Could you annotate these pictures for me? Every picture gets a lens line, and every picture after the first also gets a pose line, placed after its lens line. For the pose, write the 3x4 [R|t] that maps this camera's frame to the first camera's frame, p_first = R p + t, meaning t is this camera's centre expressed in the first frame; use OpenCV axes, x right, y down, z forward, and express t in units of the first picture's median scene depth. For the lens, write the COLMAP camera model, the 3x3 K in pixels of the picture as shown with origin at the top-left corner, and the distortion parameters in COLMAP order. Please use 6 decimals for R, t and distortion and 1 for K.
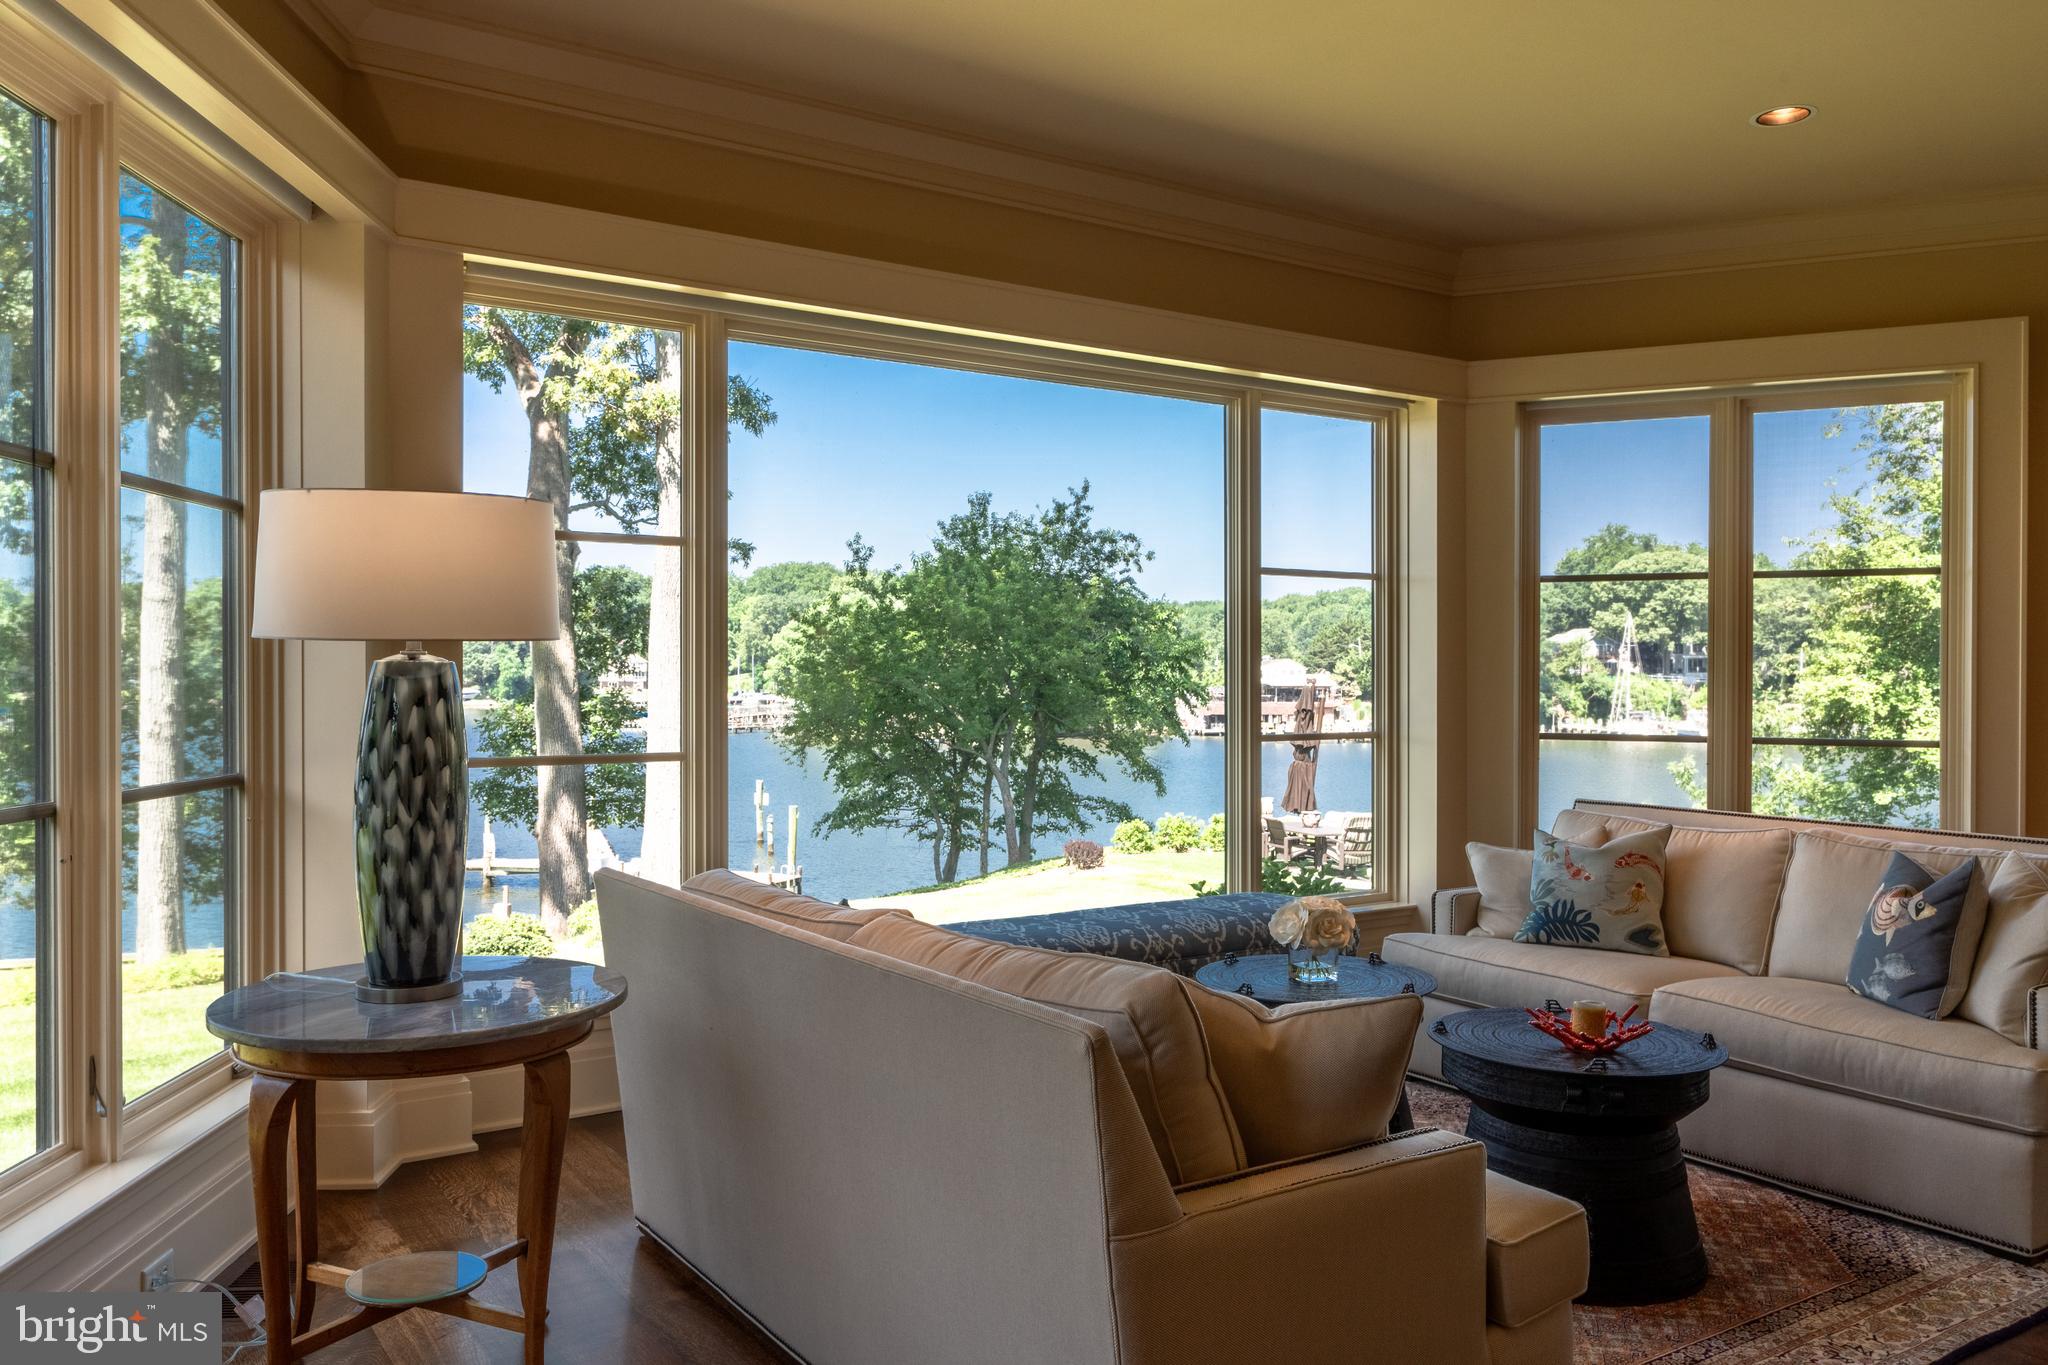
lens RADIAL K [[1540.4, 0, 1024.0], [0, 1540.4, 682.5], [0, 0, 1]] dist [0.001420, 0.001417]
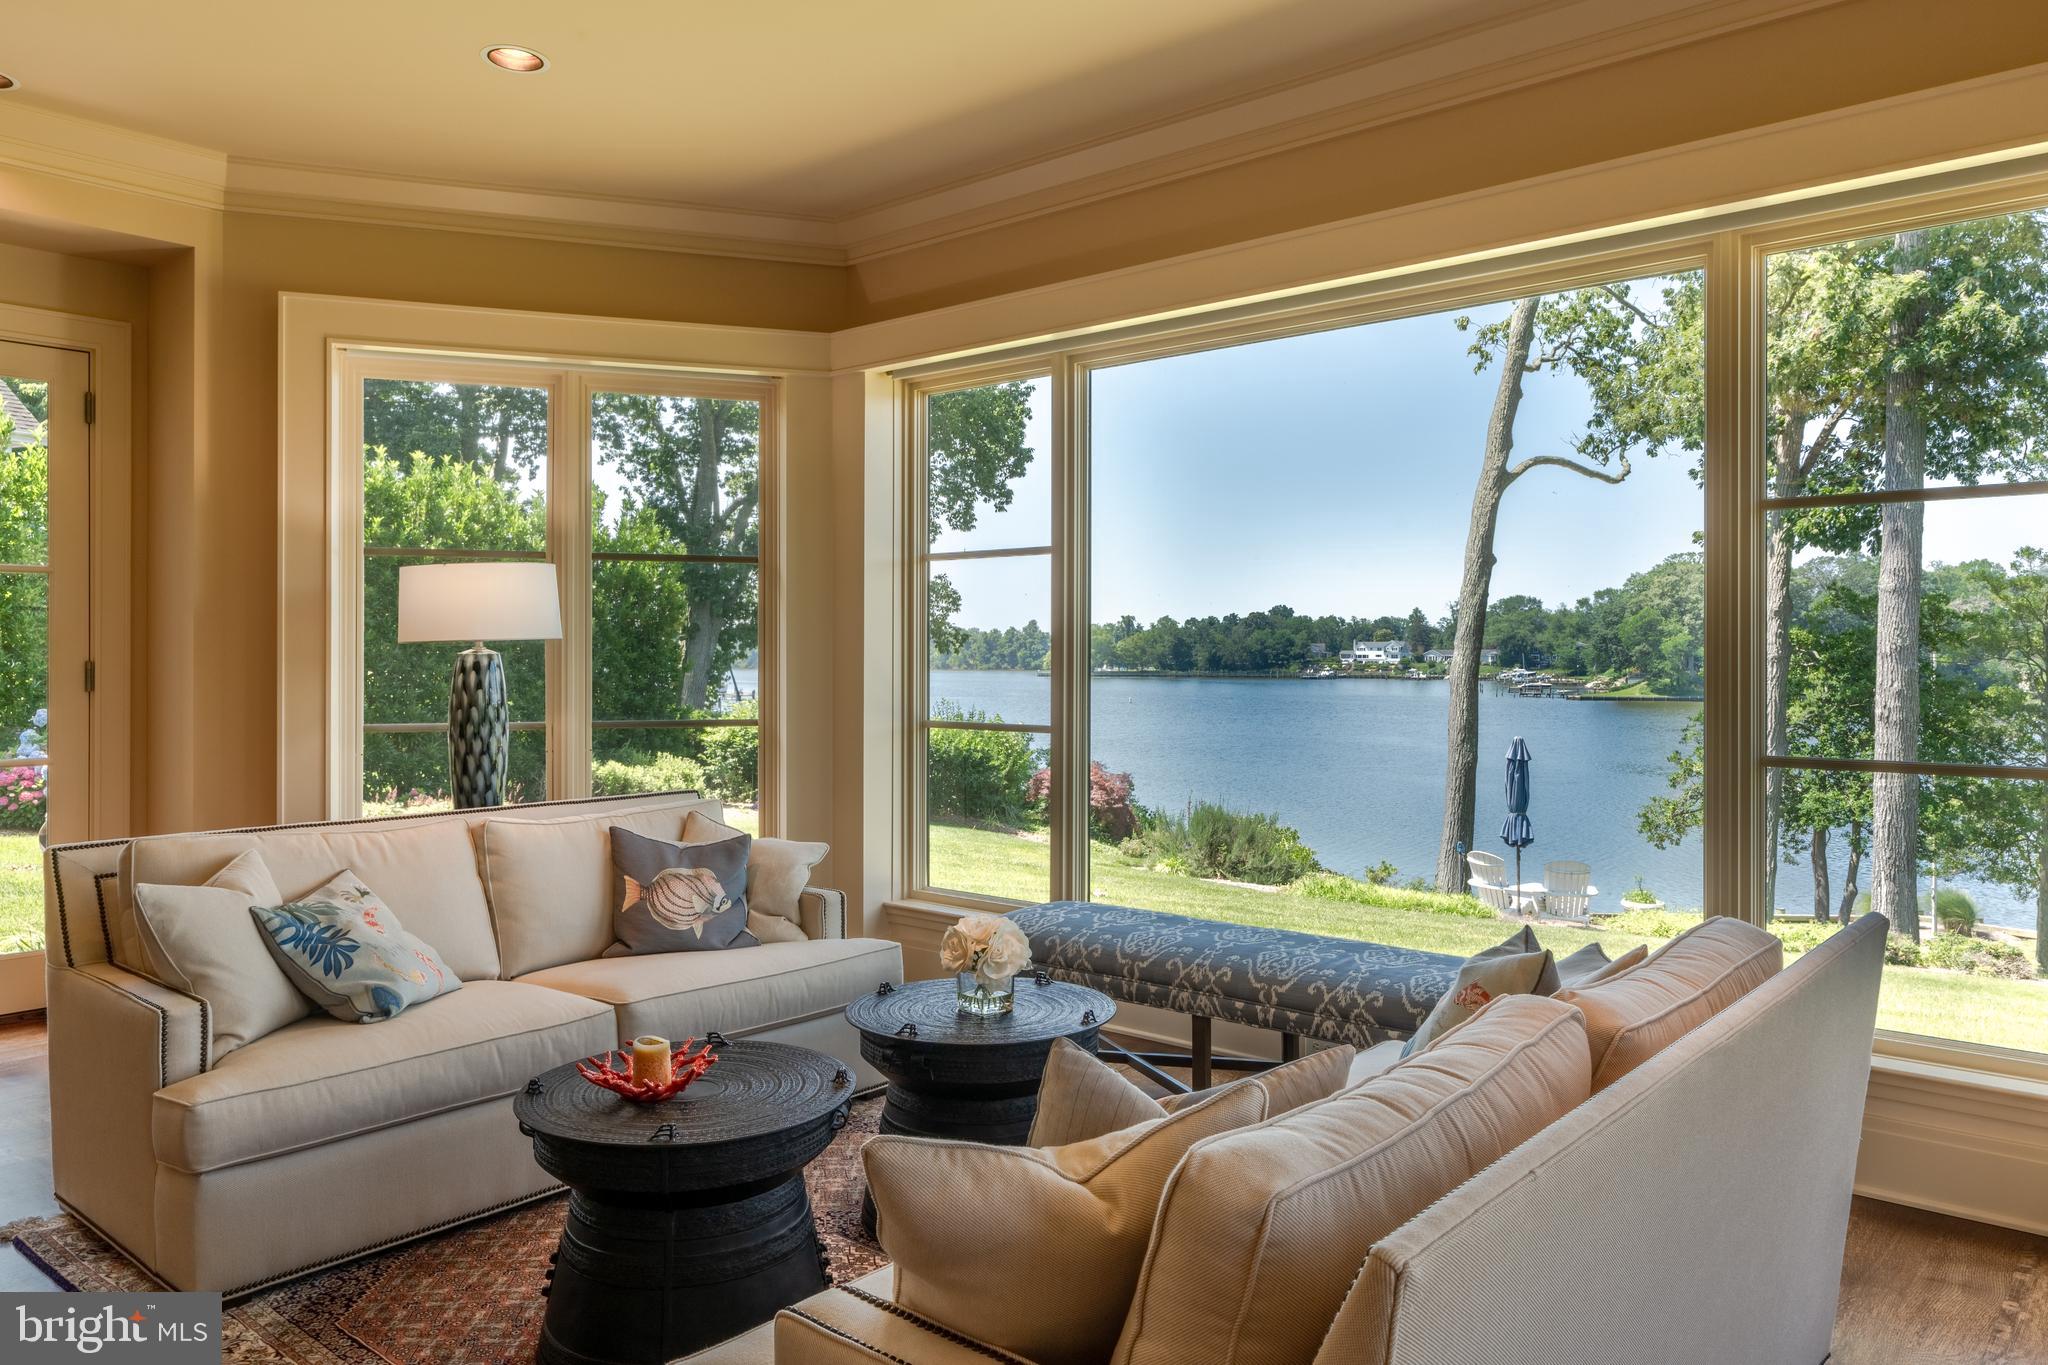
lens RADIAL K [[1408.9, 0, 1028.0], [0, 1408.9, 655.0], [0, 0, 1]] dist [0.005480, 0.003364]
pose [[0.264526, -0.001532, -0.964377, 0.706879], [-0.007257, 0.999967, -0.003580, -0.004887], [0.964351, 0.007946, 0.264506, 0.590003]]
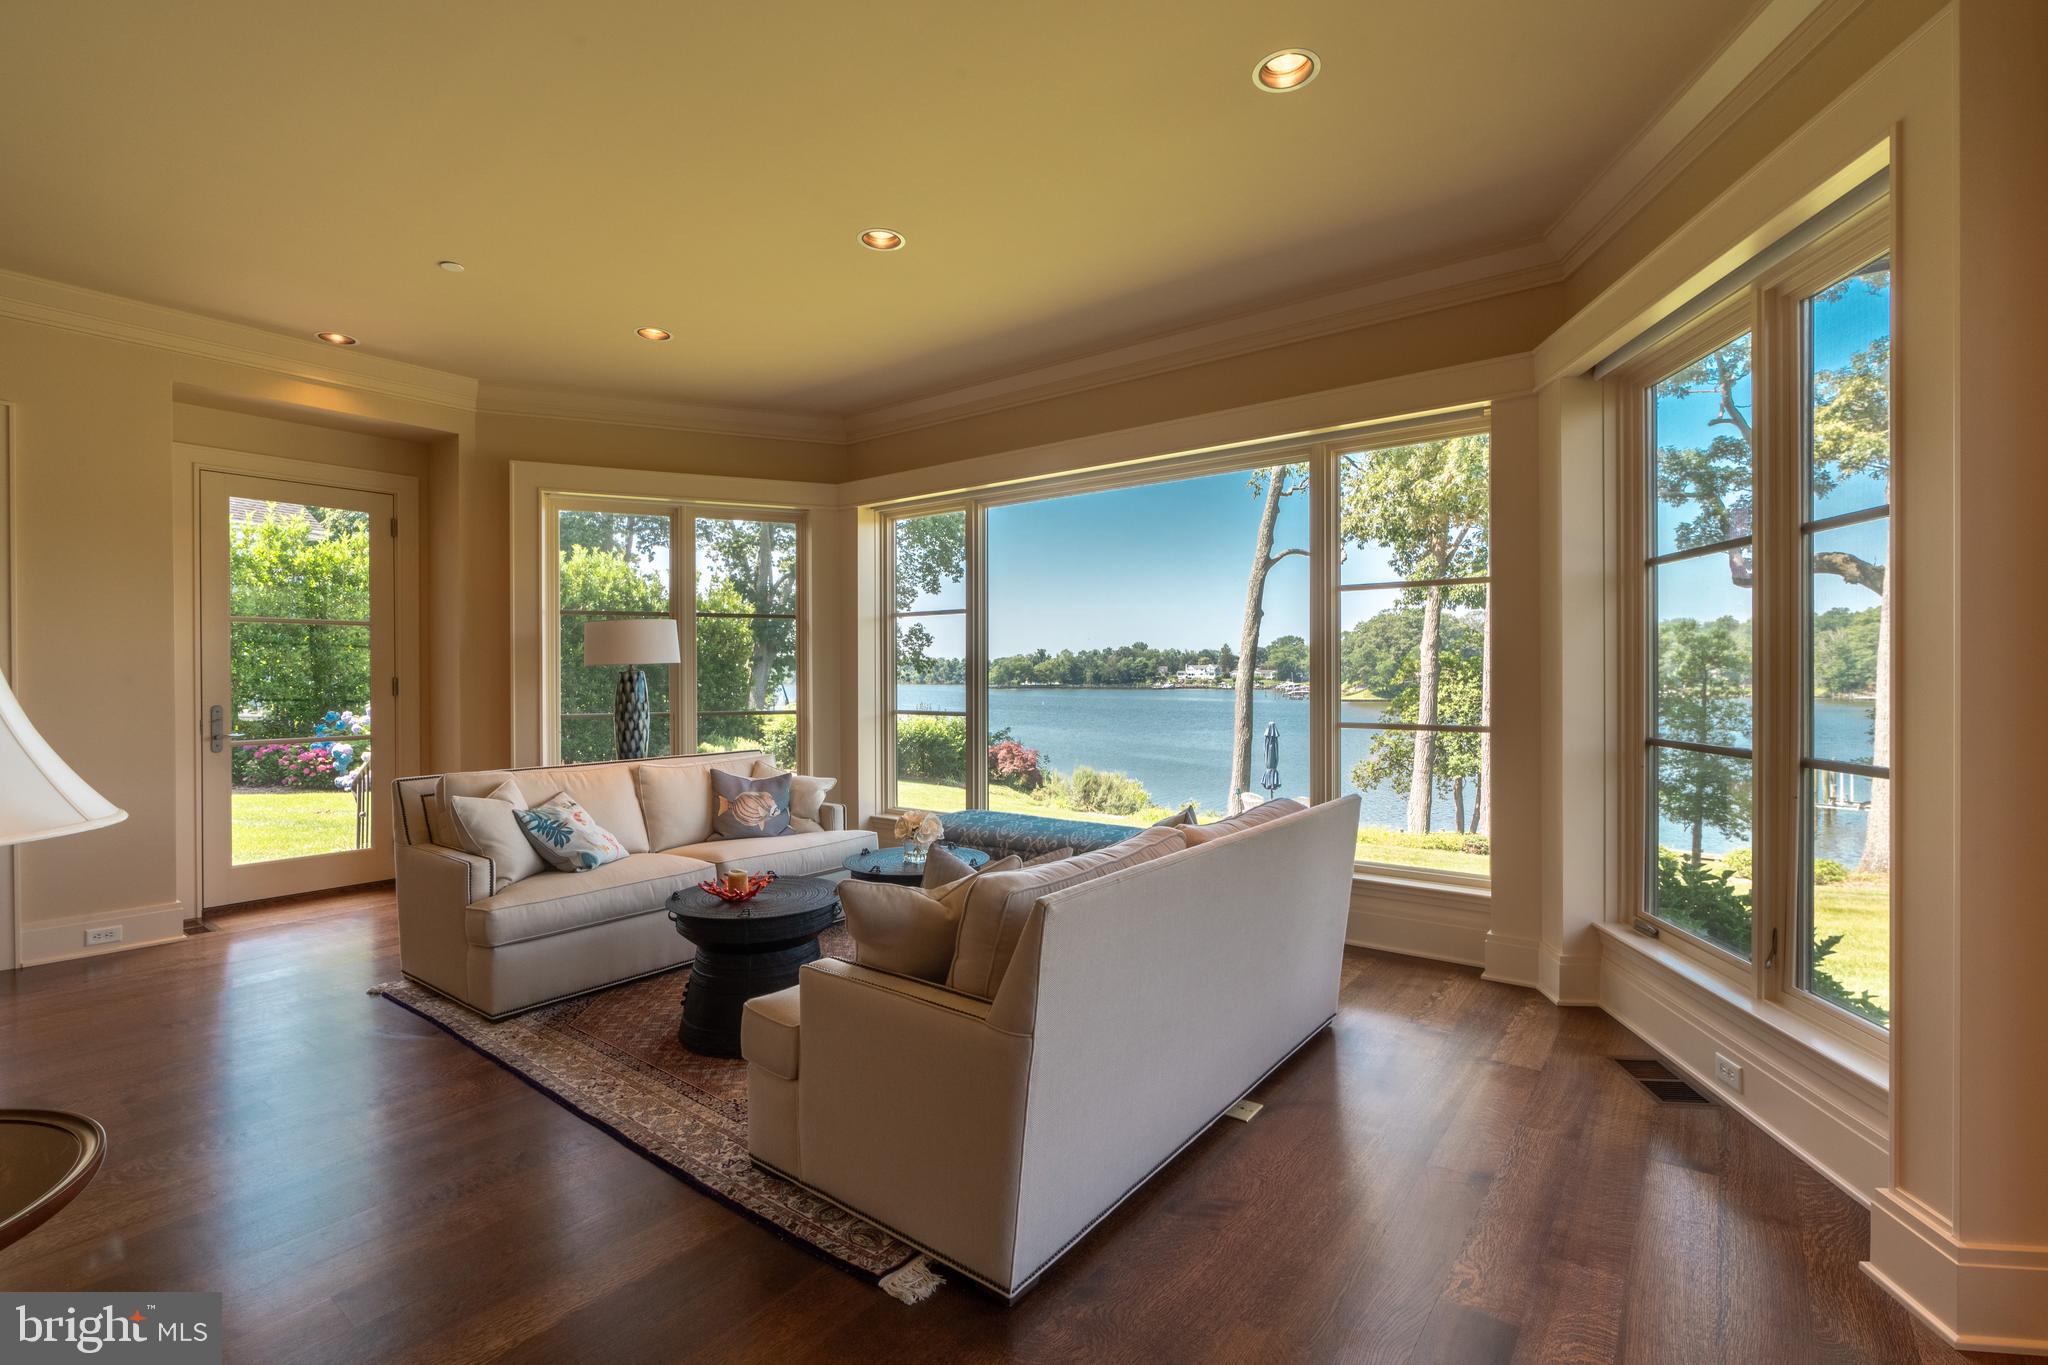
lens RADIAL K [[913.6, 0, 1033.3], [0, 913.6, 679.6], [0, 0, 1]] dist [-0.003408, 0.000092]
pose [[0.323128, 0.002245, -0.946352, 0.833111], [-0.002201, 0.999996, 0.001621, -0.000629], [0.946353, 0.001559, 0.323132, 0.584231]]
